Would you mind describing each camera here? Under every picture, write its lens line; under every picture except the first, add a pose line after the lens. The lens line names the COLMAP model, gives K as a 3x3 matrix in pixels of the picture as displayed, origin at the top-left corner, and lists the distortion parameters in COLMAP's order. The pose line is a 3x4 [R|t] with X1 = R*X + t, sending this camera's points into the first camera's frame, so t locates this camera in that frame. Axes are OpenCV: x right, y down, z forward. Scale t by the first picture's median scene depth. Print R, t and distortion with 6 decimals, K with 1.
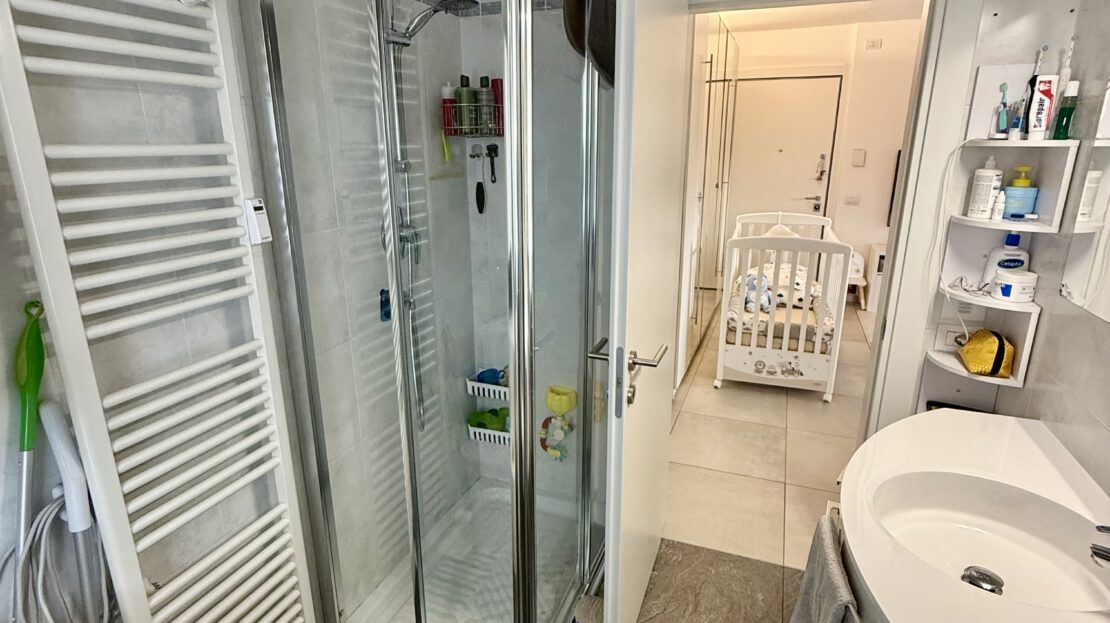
lens RADIAL K [[589.5, 0, 555.0], [0, 589.5, 311.5], [0, 0, 1]] dist [-0.003016, 0.000543]
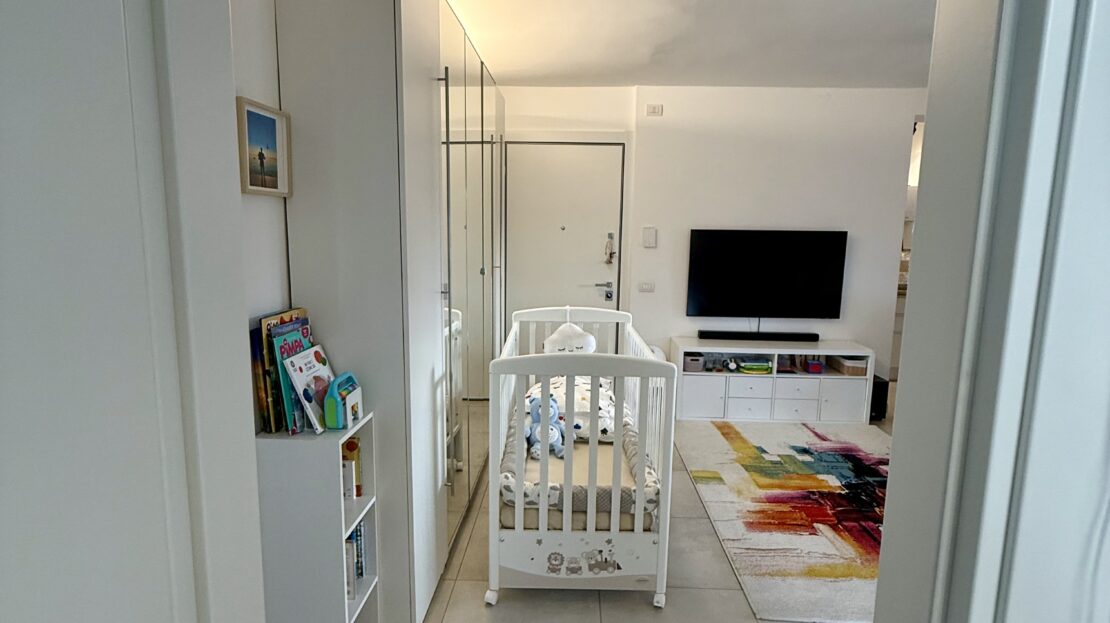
lens RADIAL K [[589.5, 0, 555.0], [0, 589.5, 311.5], [0, 0, 1]] dist [-0.003016, 0.000543]
pose [[0.943177, -0.026688, 0.331218, 0.149575], [0.071355, 0.989783, -0.123438, -0.088431], [-0.324540, 0.140058, 0.935445, 0.386038]]
